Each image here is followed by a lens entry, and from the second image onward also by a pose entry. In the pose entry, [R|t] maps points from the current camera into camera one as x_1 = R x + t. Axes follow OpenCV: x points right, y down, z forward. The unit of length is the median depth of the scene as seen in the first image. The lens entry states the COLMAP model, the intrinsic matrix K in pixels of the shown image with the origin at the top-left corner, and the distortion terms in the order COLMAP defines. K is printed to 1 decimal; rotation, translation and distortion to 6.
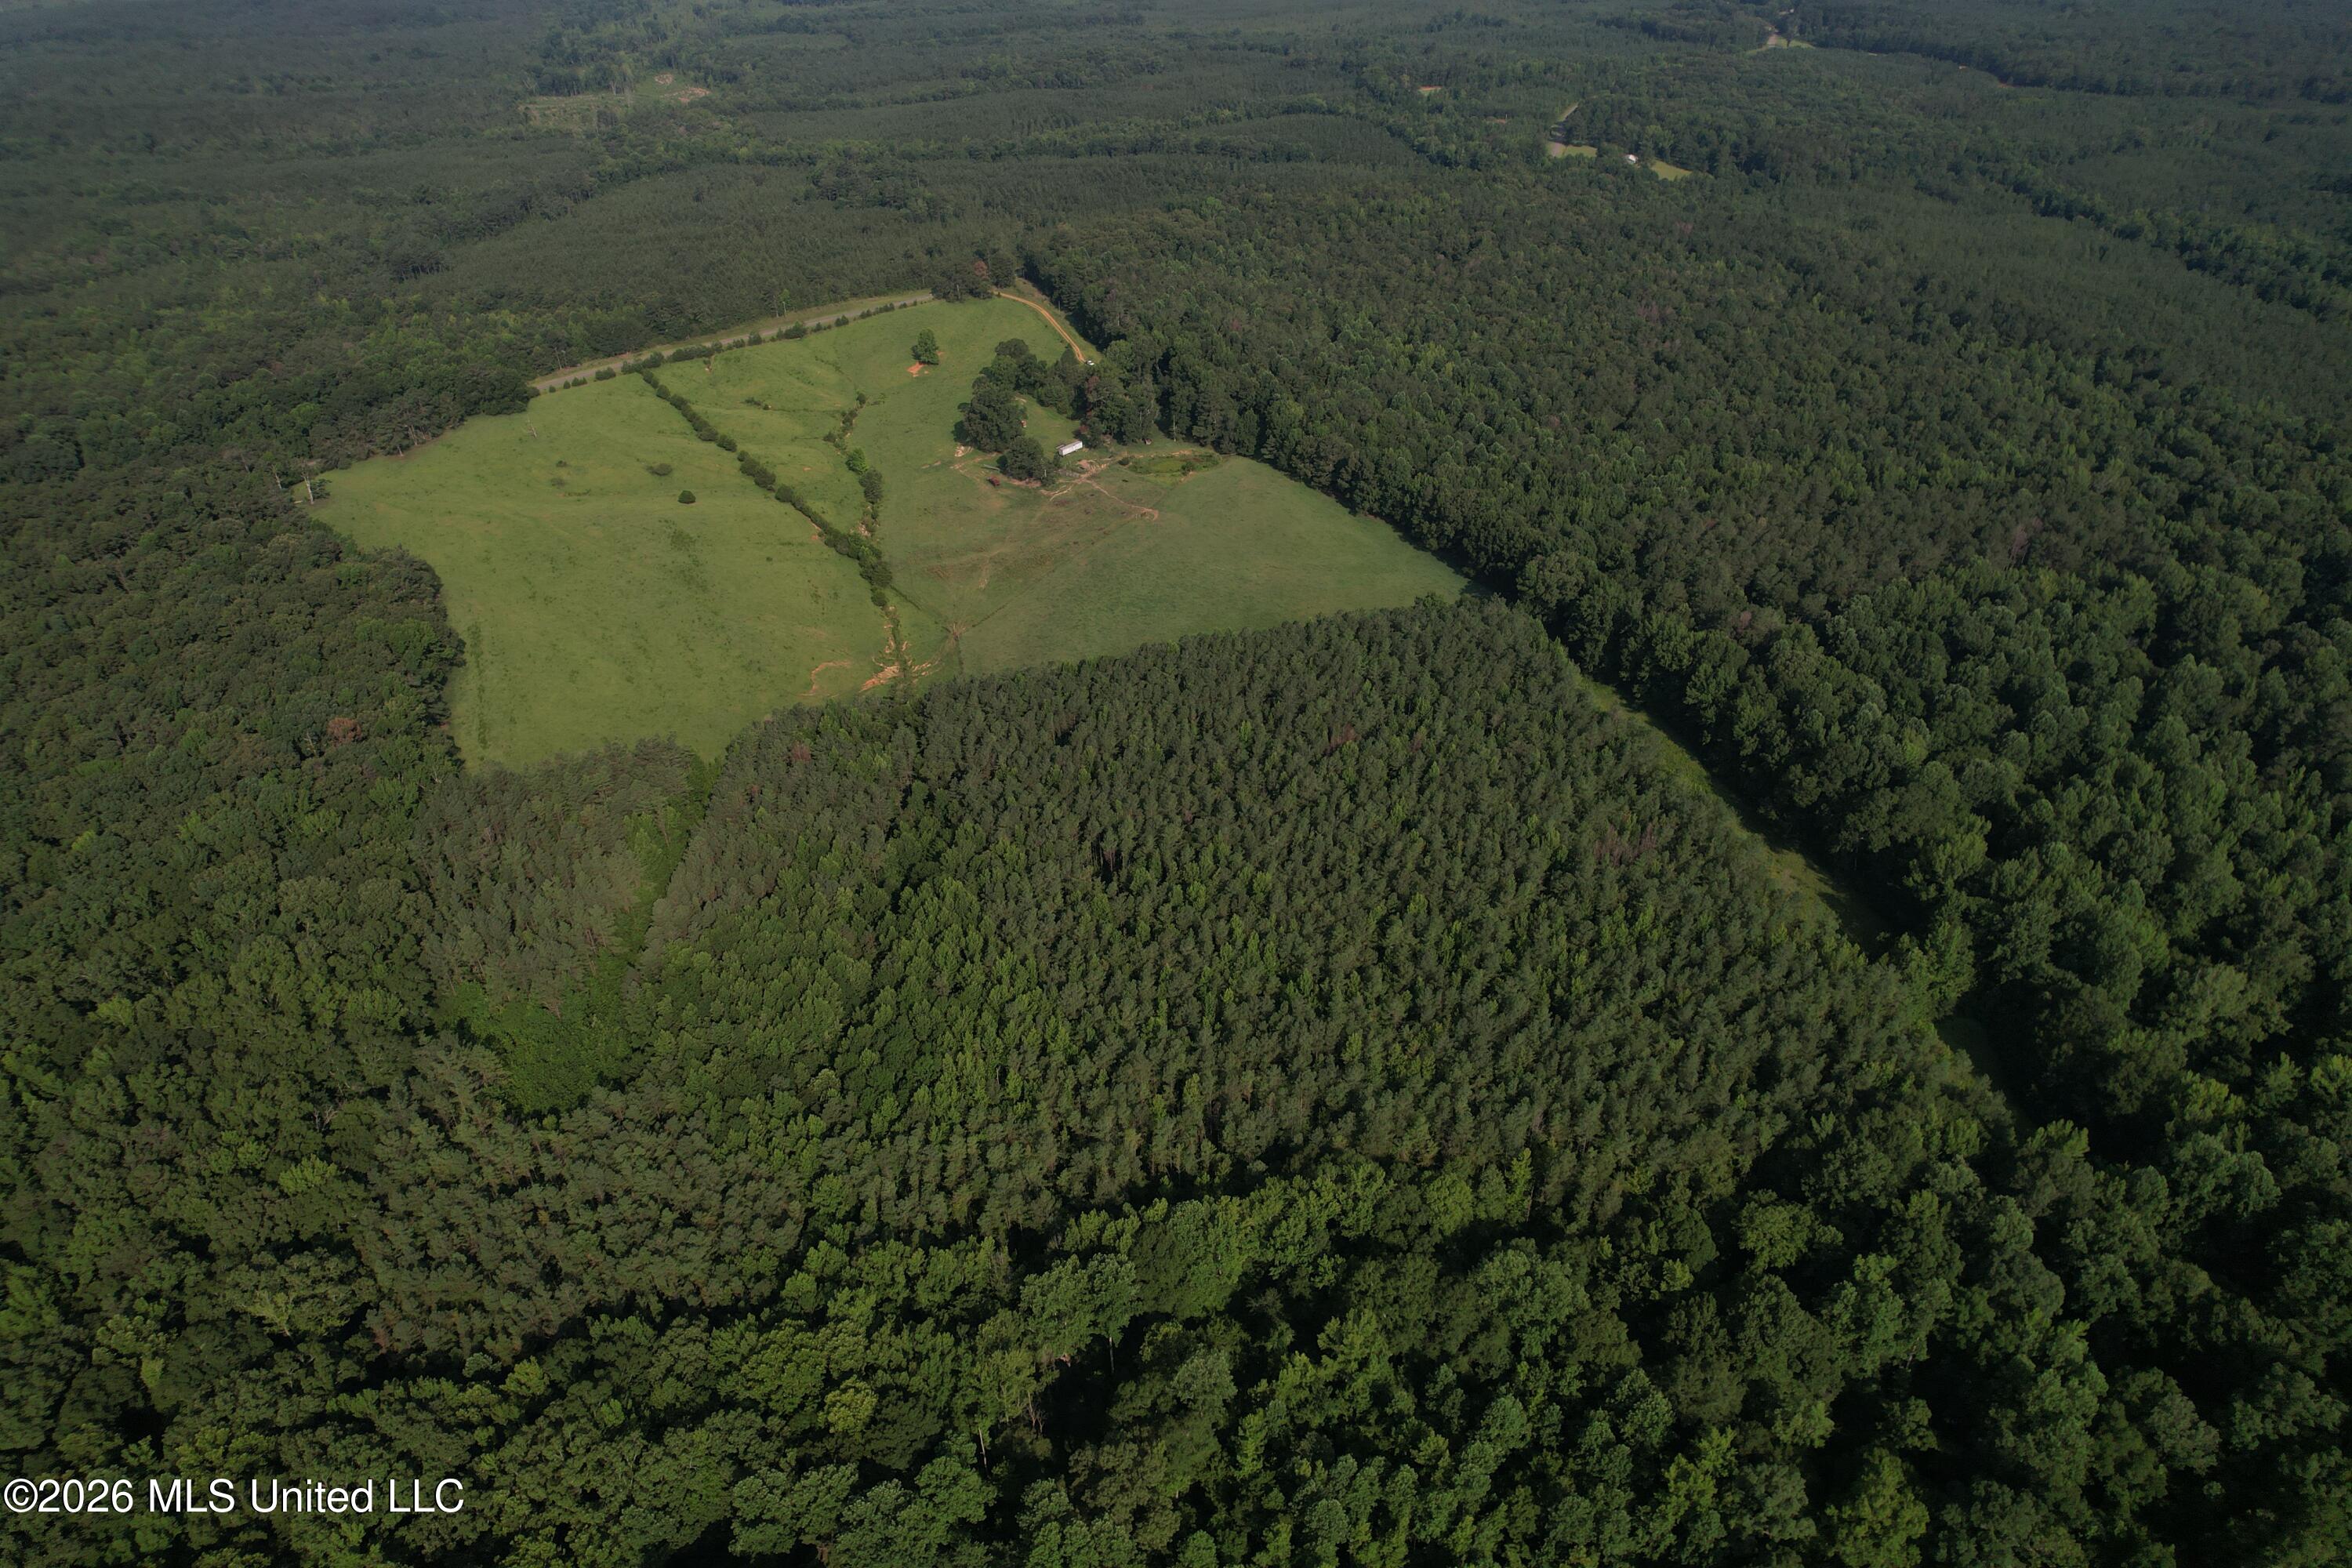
lens RADIAL K [[1506.6, 0, 1183.3], [0, 1506.6, 790.9], [0, 0, 1]] dist [-0.077118, 0.069222]
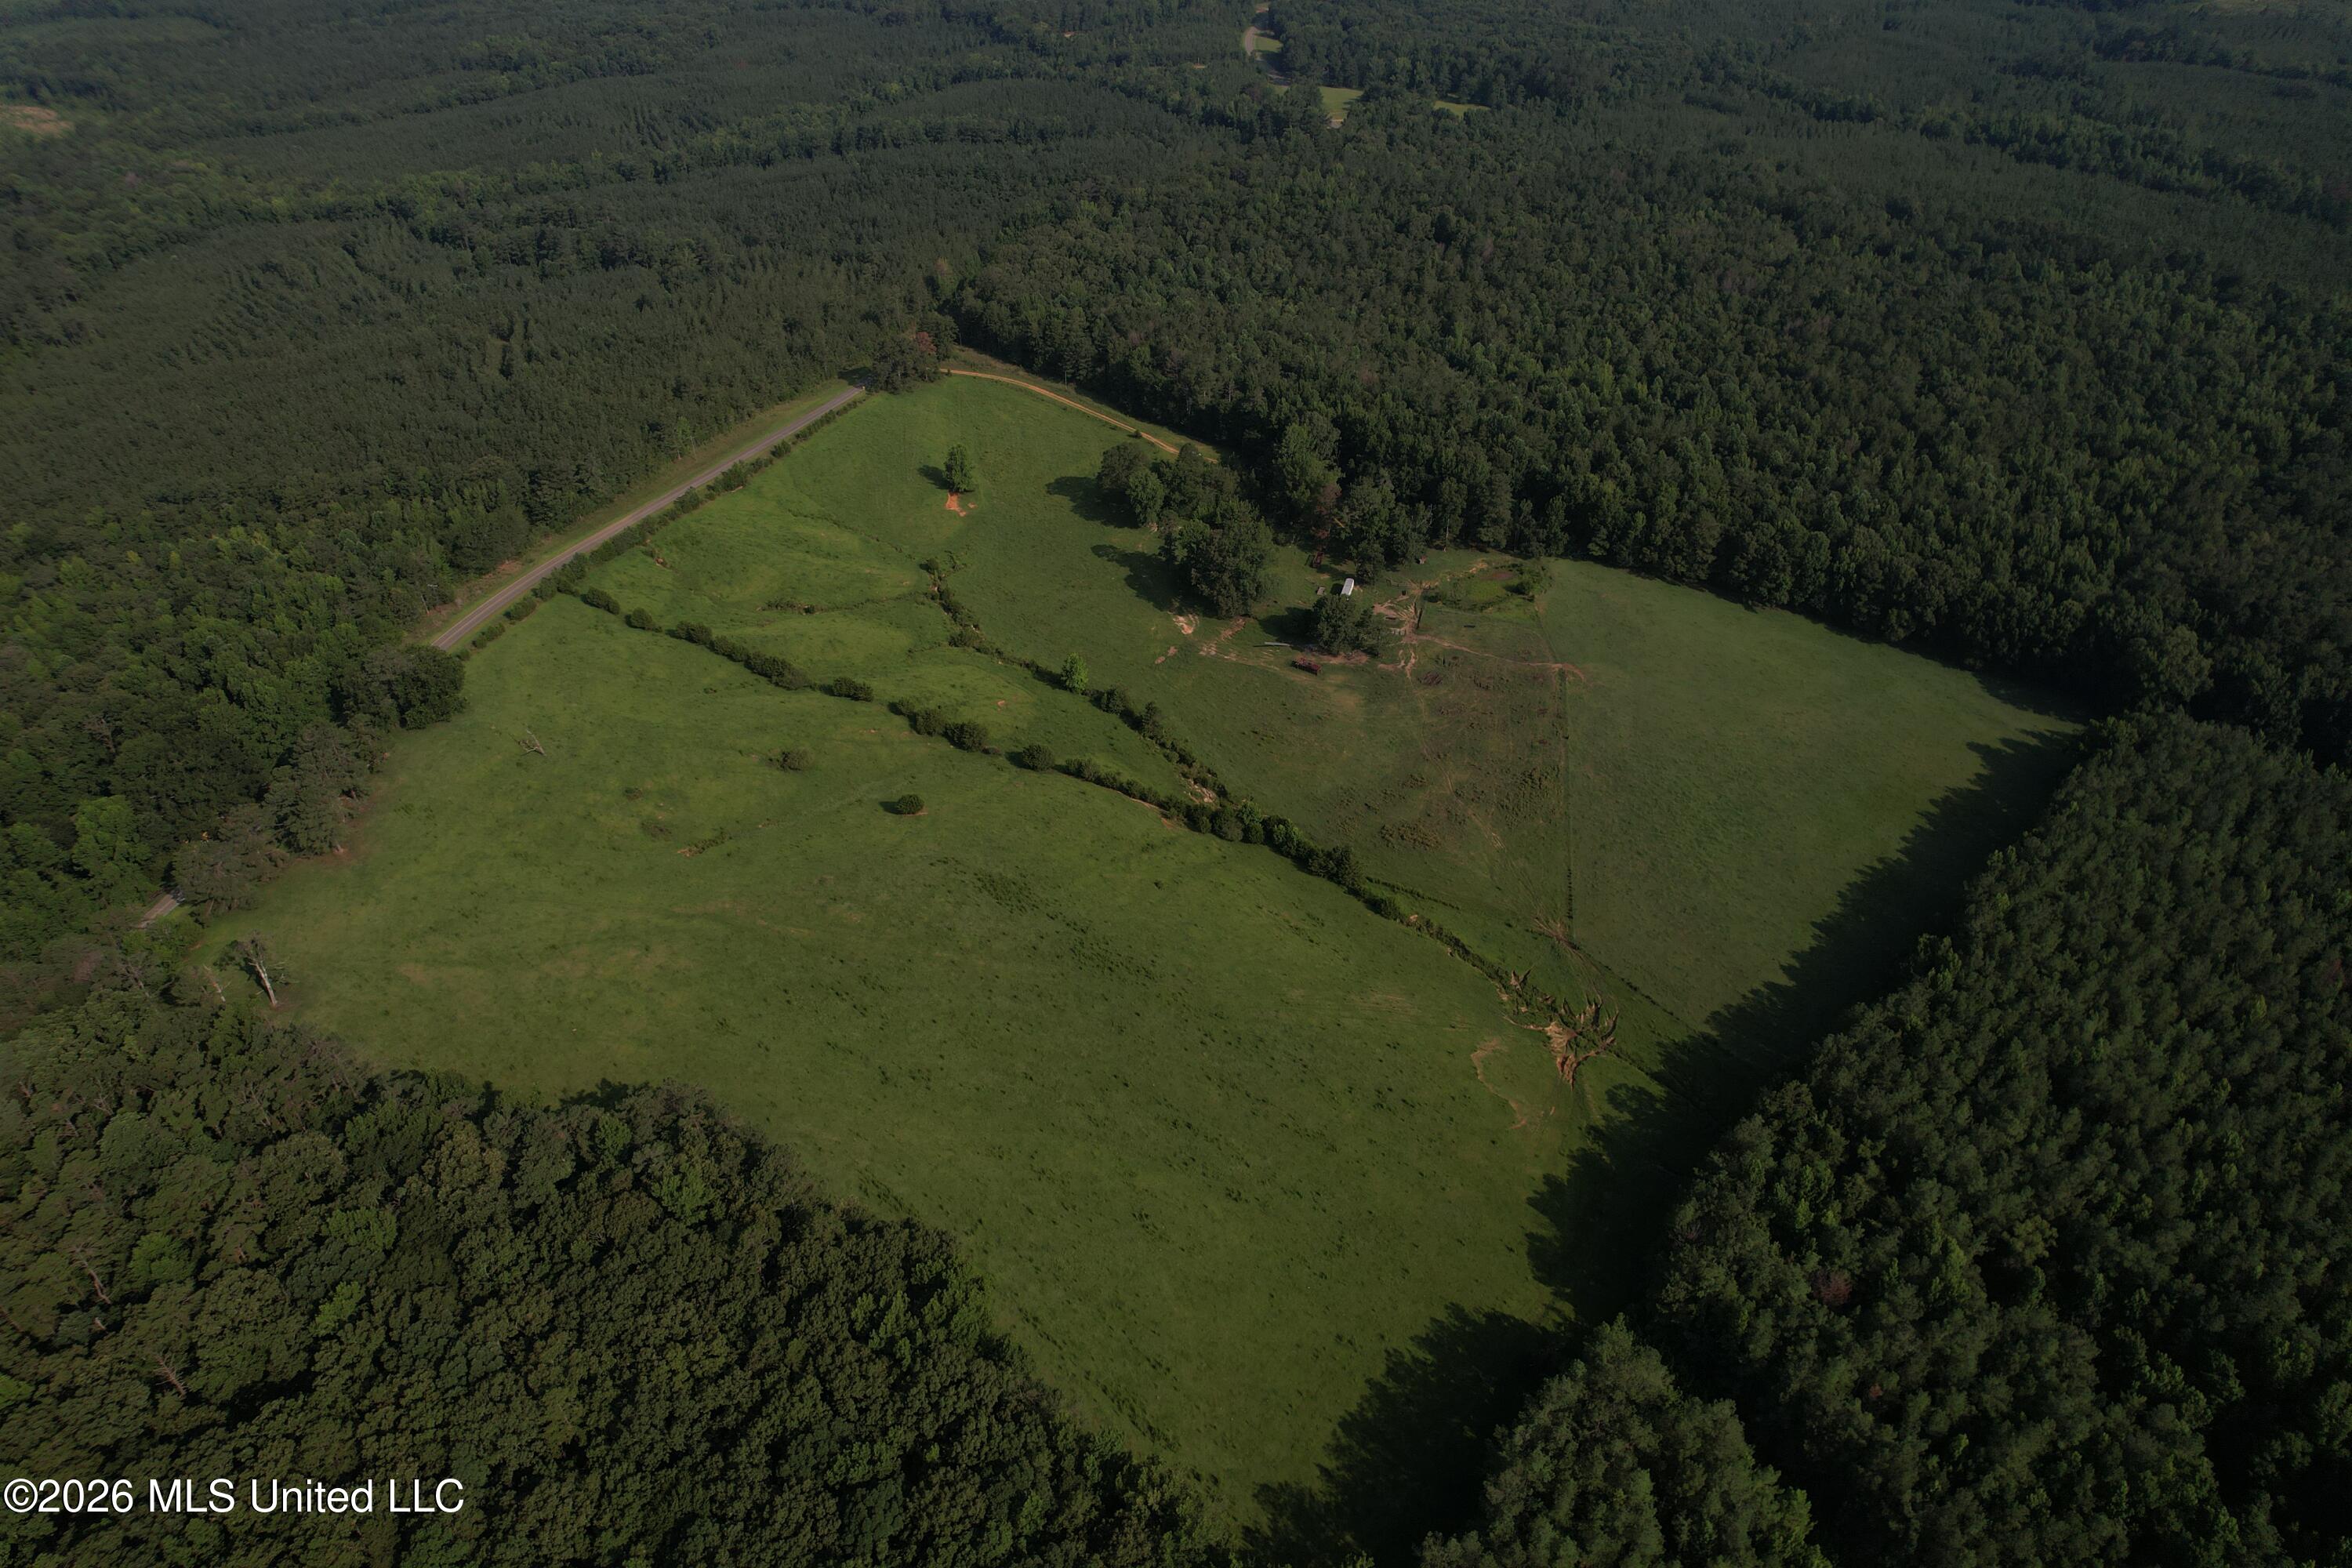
lens RADIAL K [[1506.6, 0, 1183.3], [0, 1506.6, 790.9], [0, 0, 1]] dist [-0.077118, 0.069222]
pose [[0.900732, -0.254580, 0.351952, -0.393128], [0.240640, 0.967006, 0.083612, -0.199048], [-0.361626, 0.009382, 0.932276, 0.328366]]
